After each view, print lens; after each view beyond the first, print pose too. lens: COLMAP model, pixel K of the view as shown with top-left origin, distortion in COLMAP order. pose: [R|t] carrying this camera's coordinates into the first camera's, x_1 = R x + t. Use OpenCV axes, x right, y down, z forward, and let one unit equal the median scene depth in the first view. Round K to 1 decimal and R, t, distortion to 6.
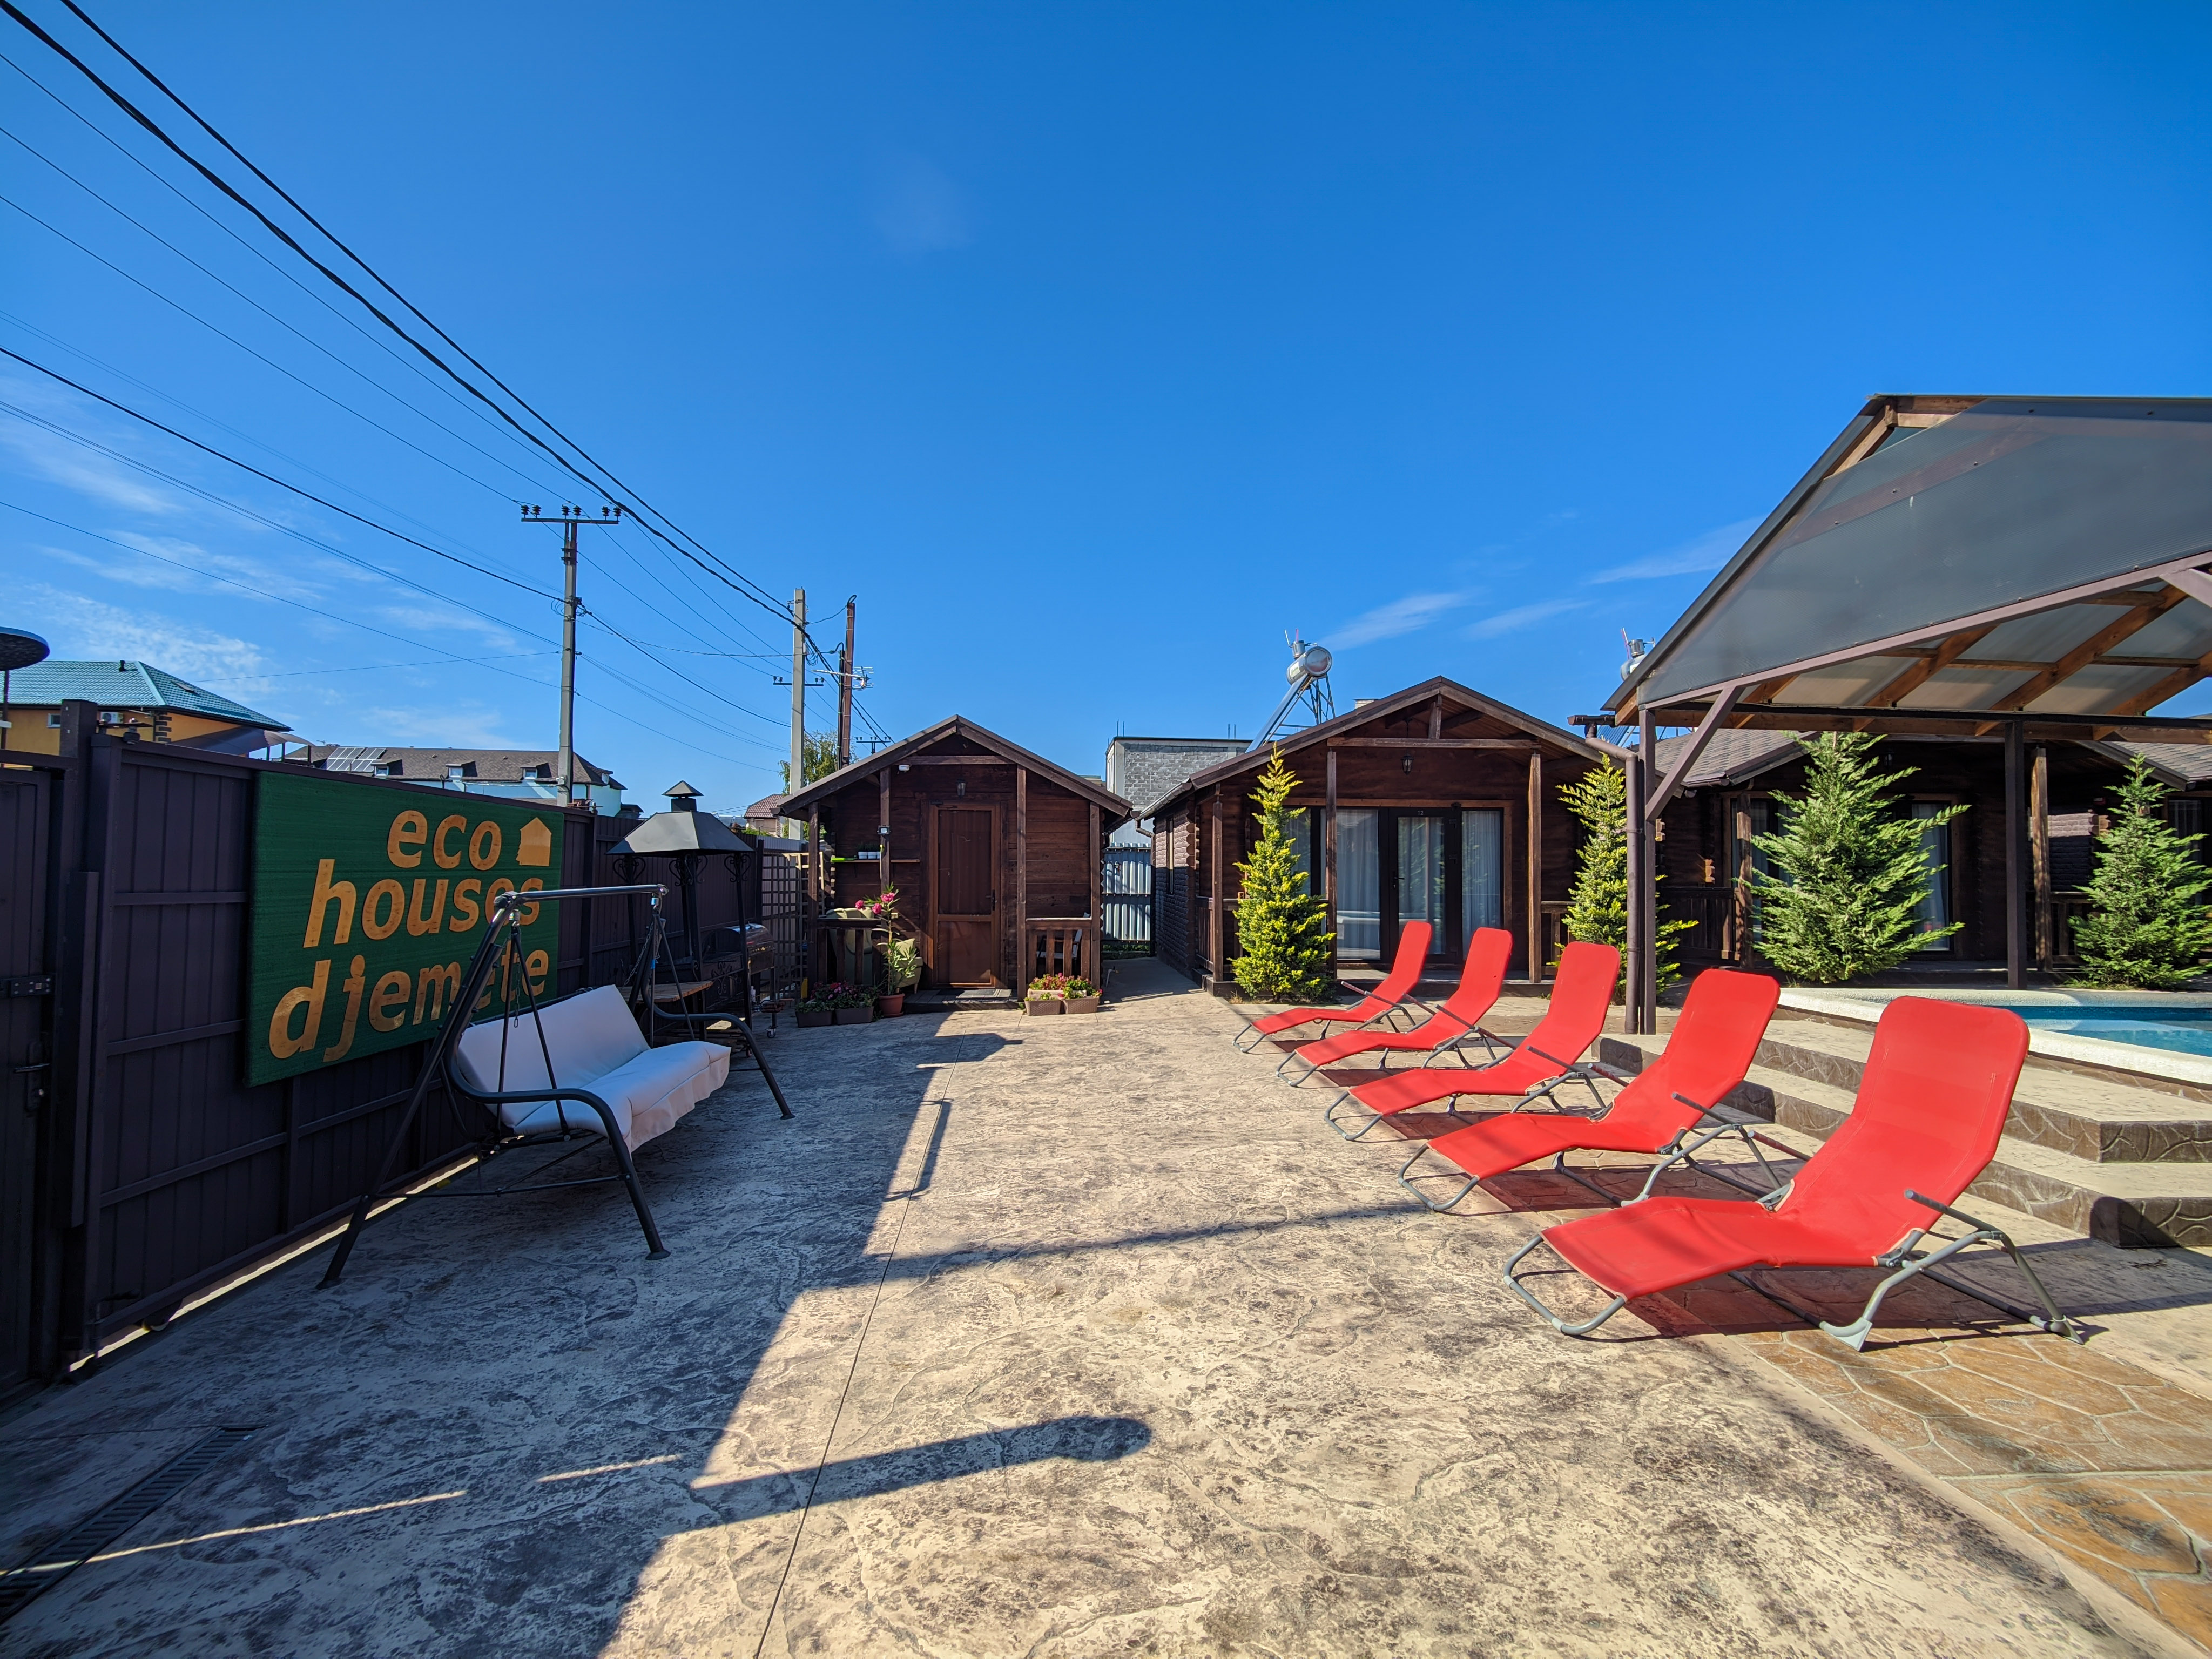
lens RADIAL K [[960.8, 0, 1117.3], [0, 960.8, 825.4], [0, 0, 1]] dist [0.018627, -0.012303]
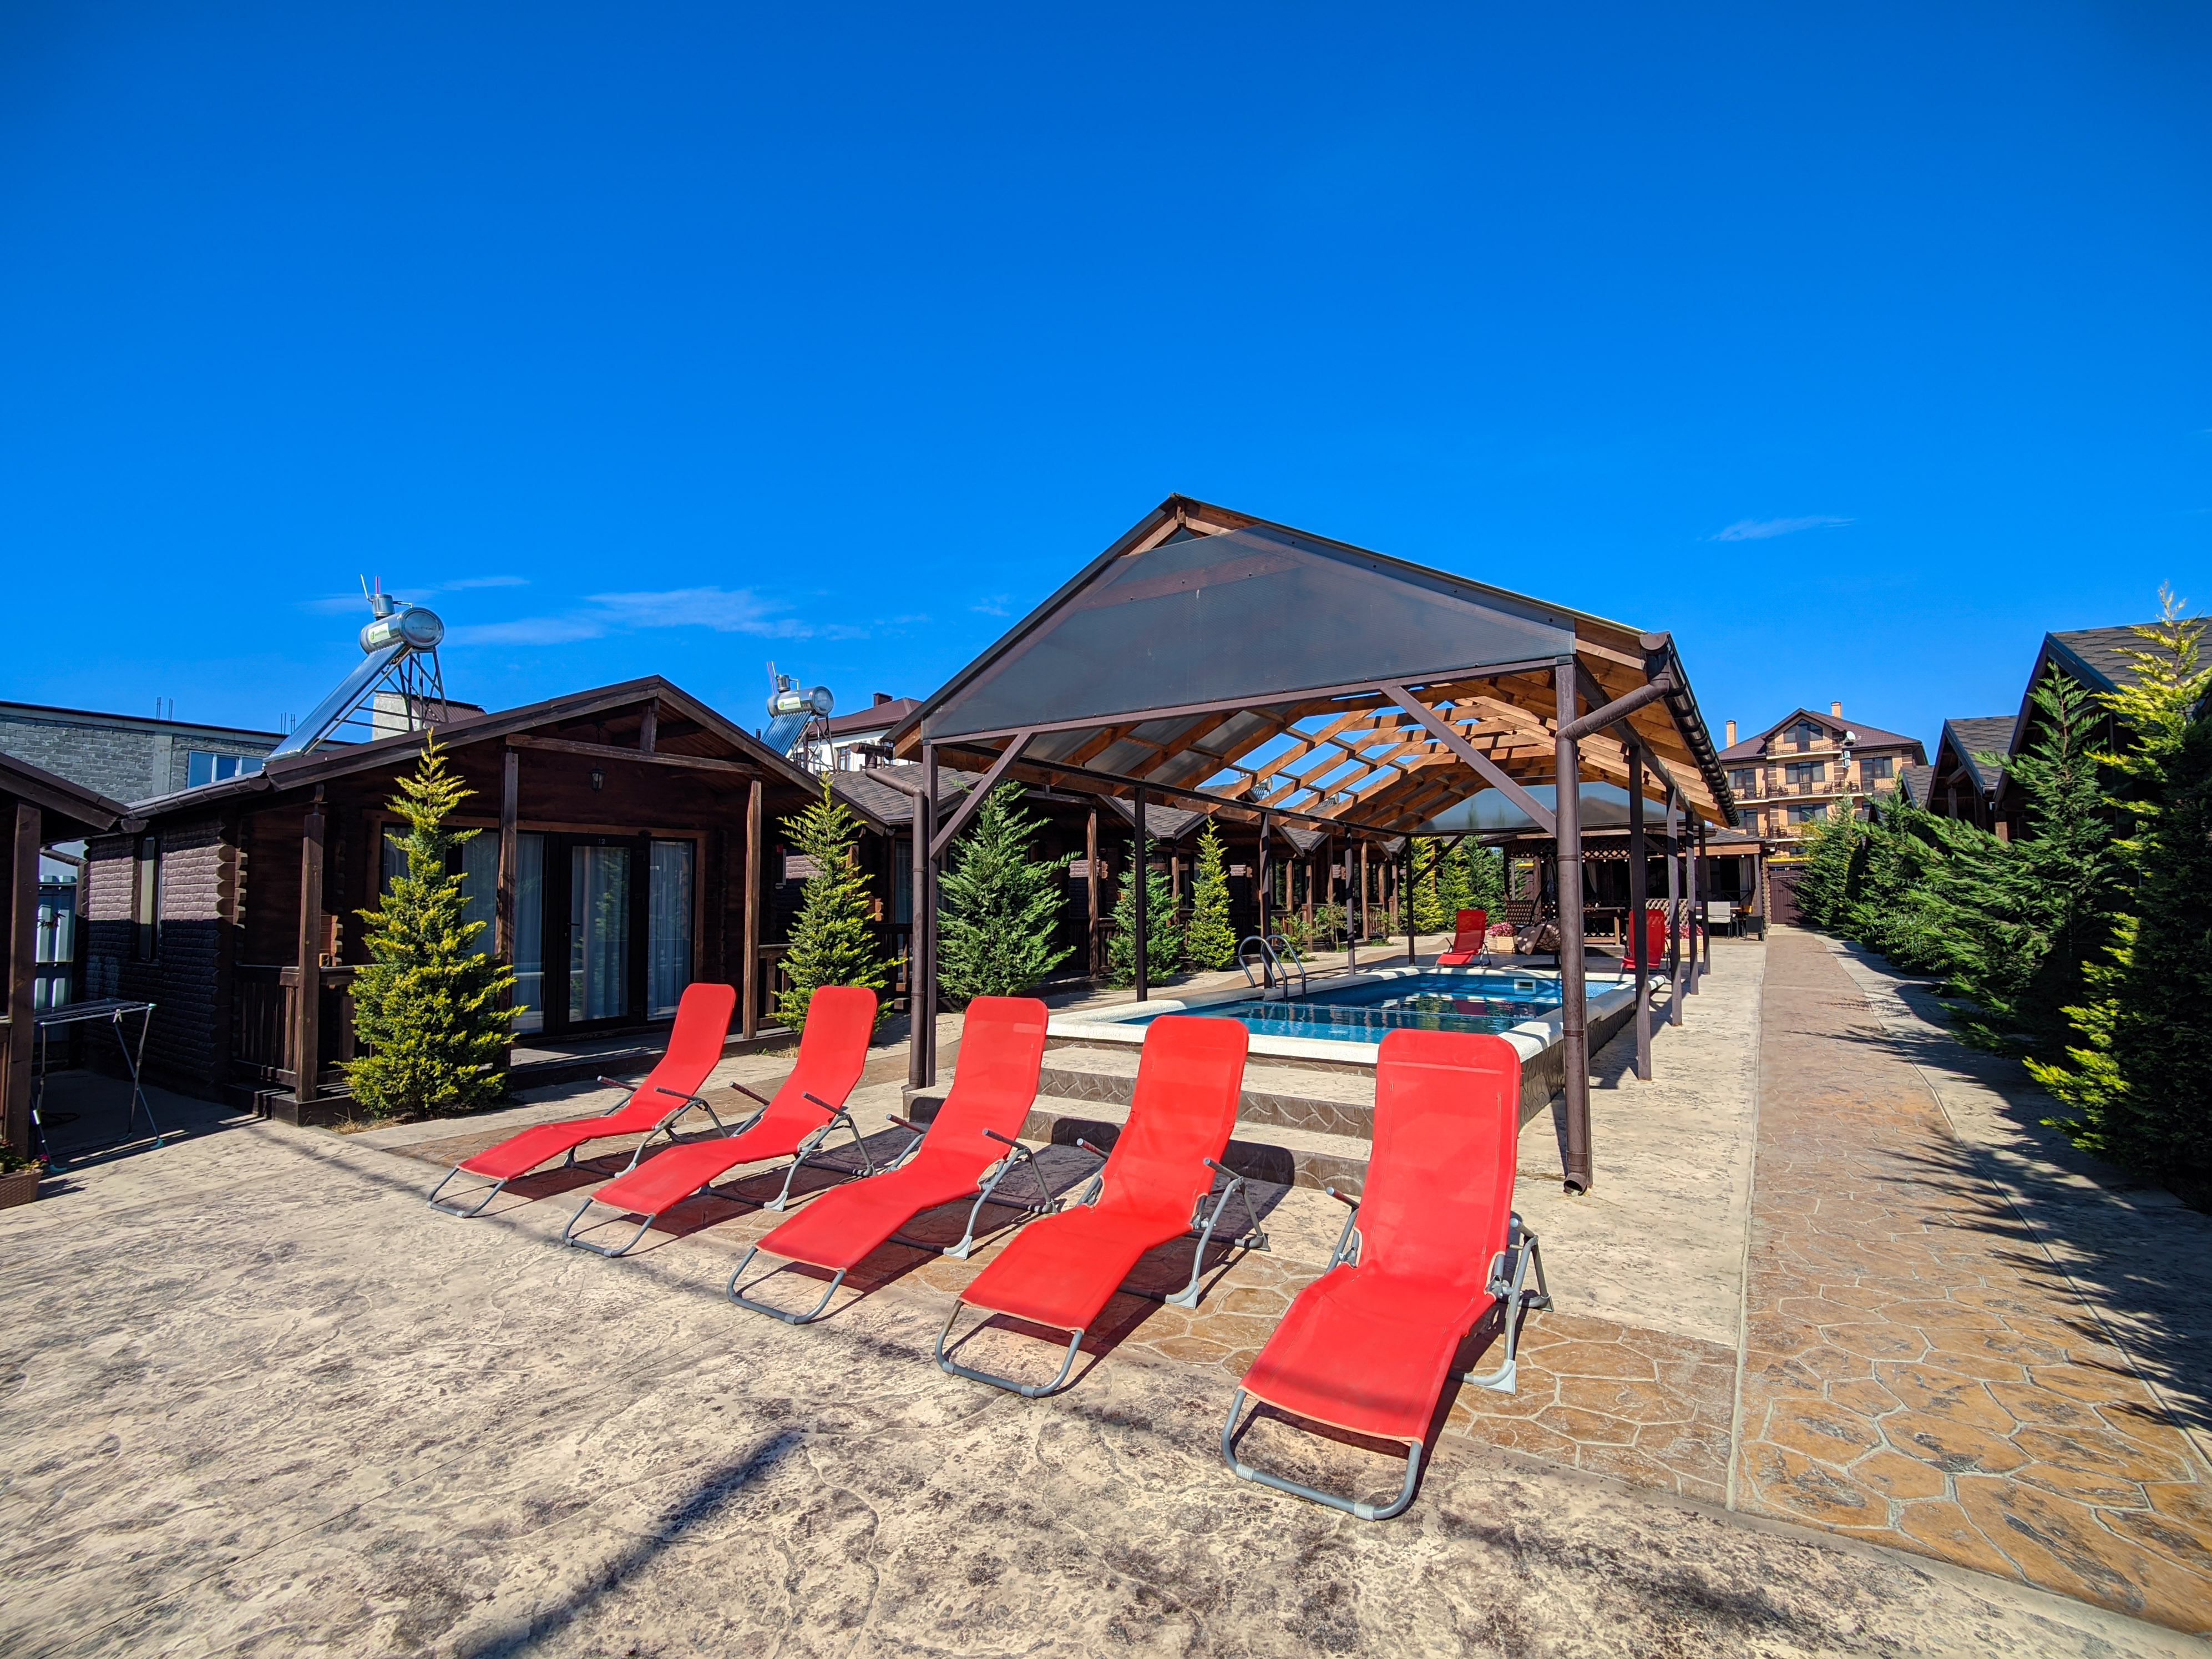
lens RADIAL K [[960.8, 0, 1097.5], [0, 960.8, 842.7], [0, 0, 1]] dist [0.018627, -0.012303]
pose [[0.602903, 0.034669, 0.797061, -0.092500], [-0.022425, 0.999397, -0.026508, 0.000131], [-0.797499, -0.001892, 0.603317, 0.216351]]
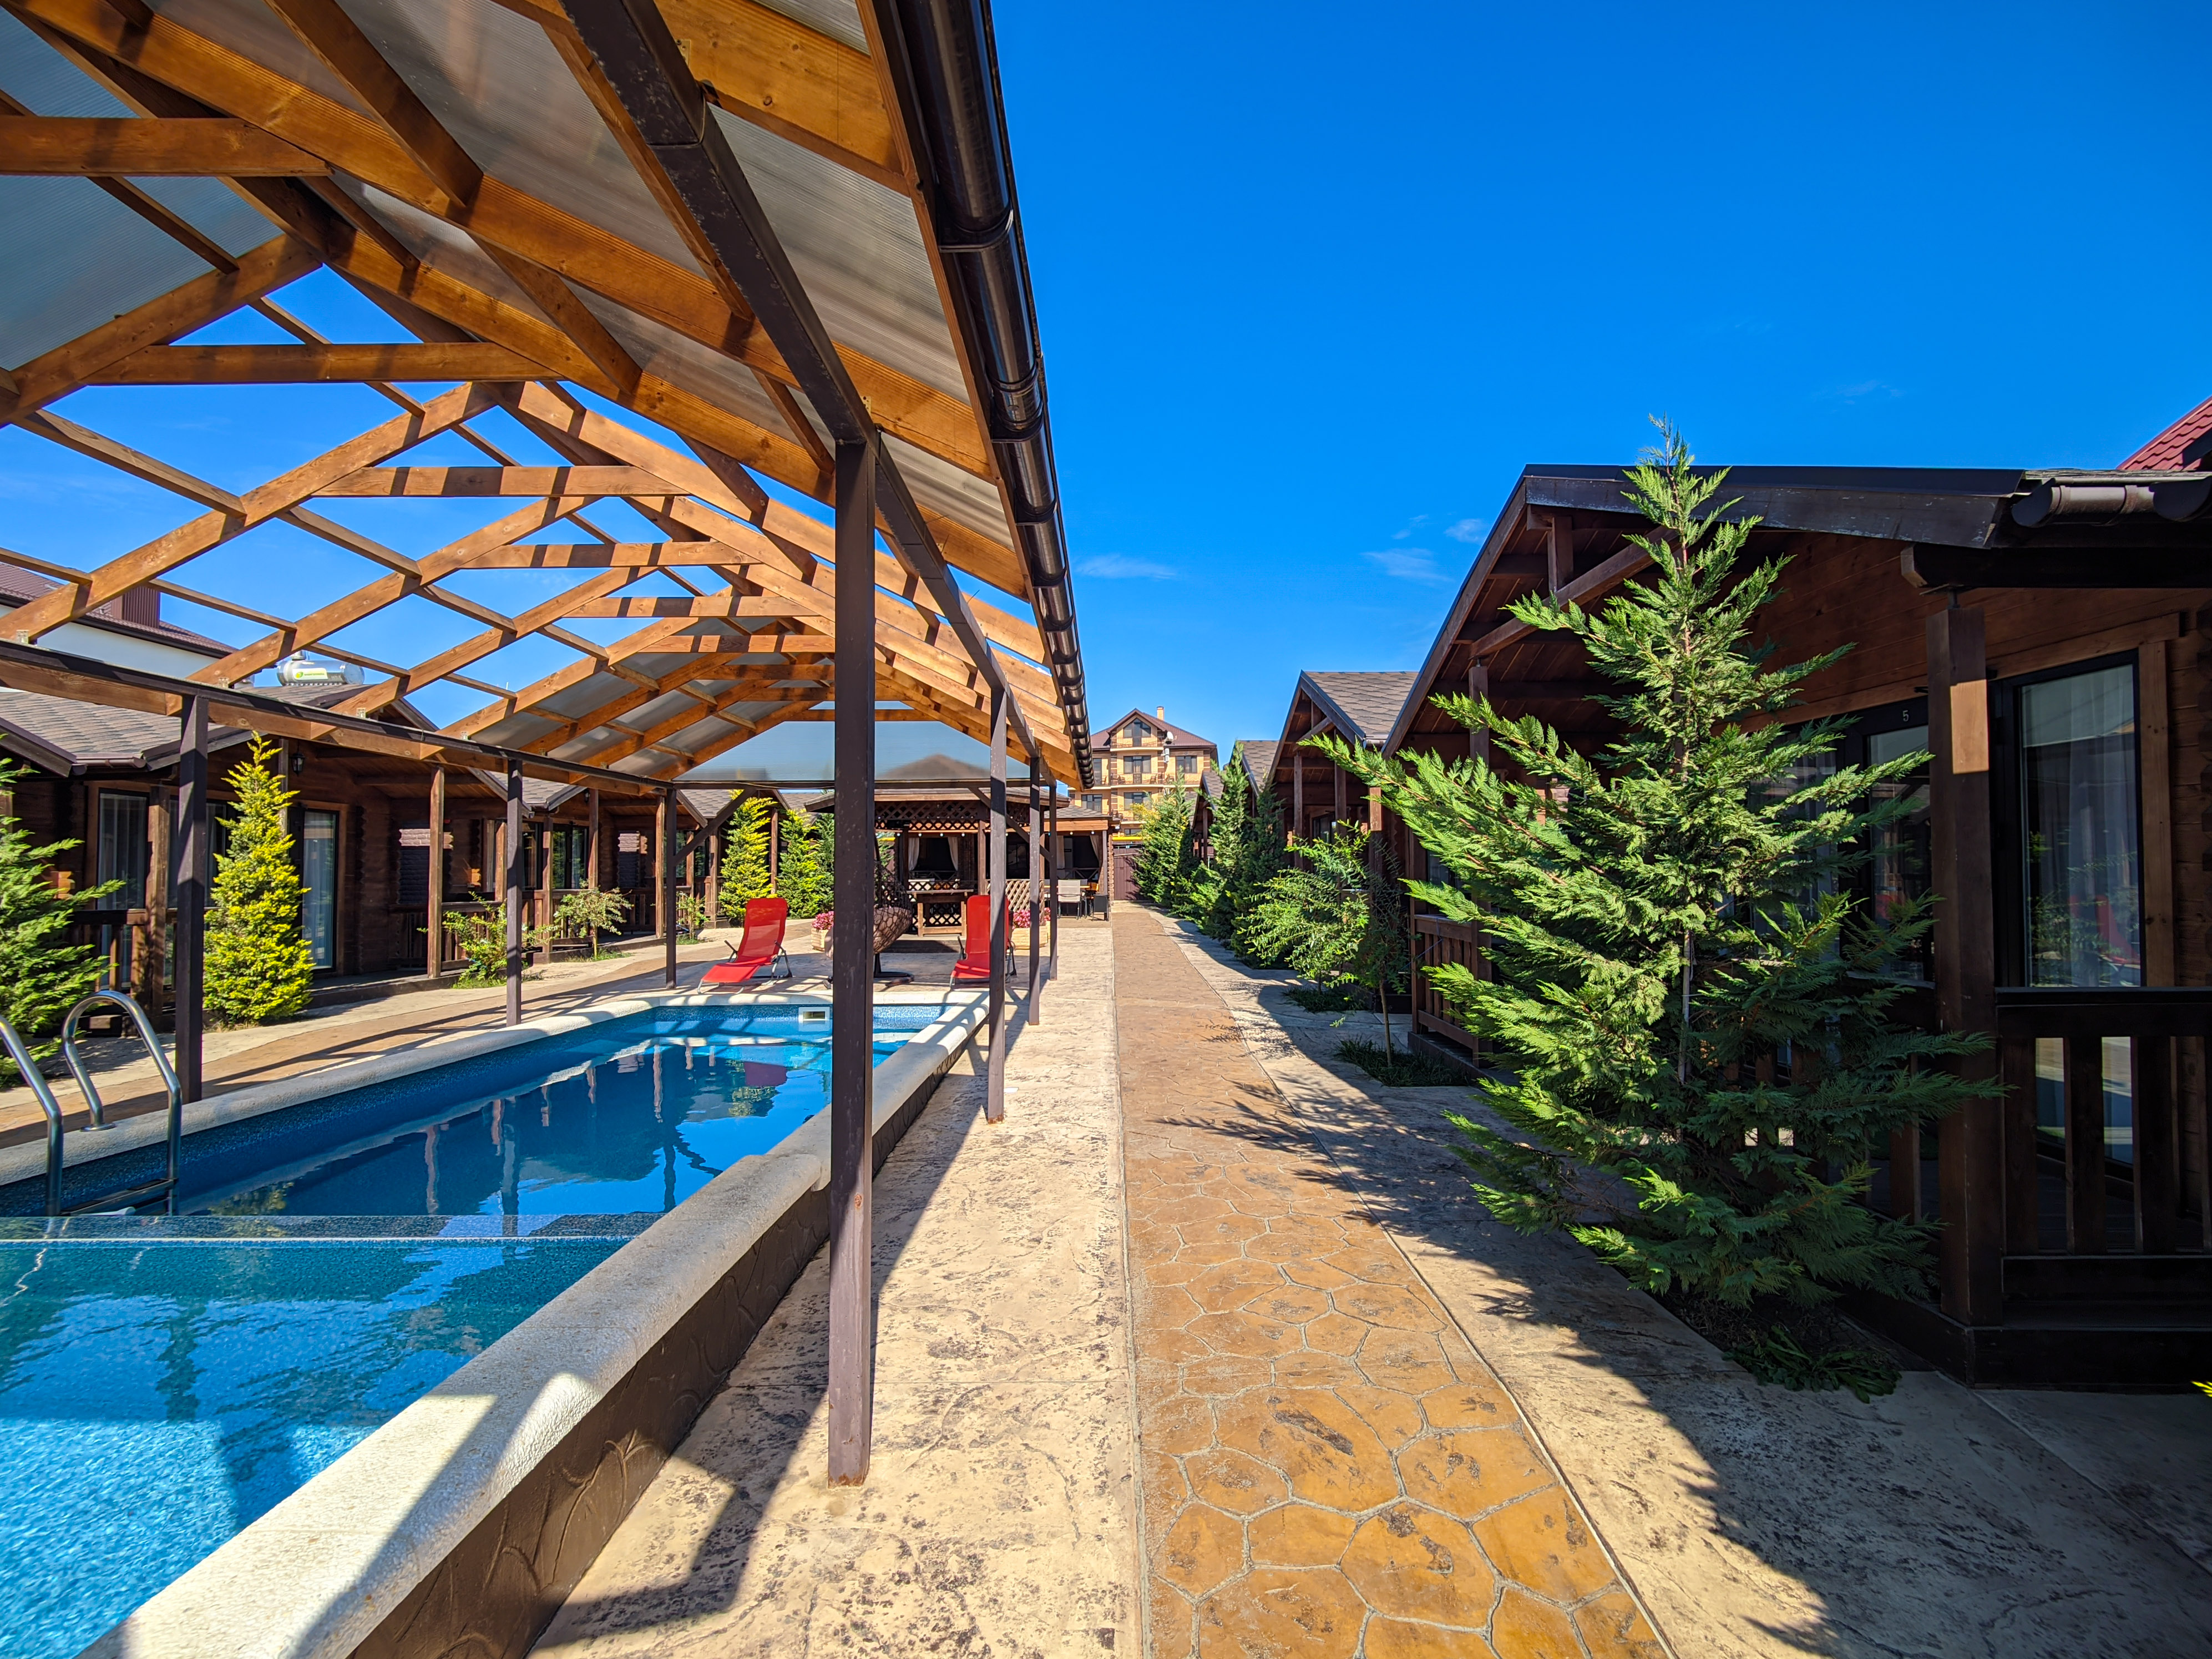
lens RADIAL K [[960.8, 0, 1084.9], [0, 960.8, 843.6], [0, 0, 1]] dist [0.018627, -0.012303]
pose [[0.062837, 0.018598, 0.997851, 0.504578], [-0.033608, 0.999299, -0.016509, -0.001506], [-0.997458, -0.032498, 0.063418, 0.259914]]
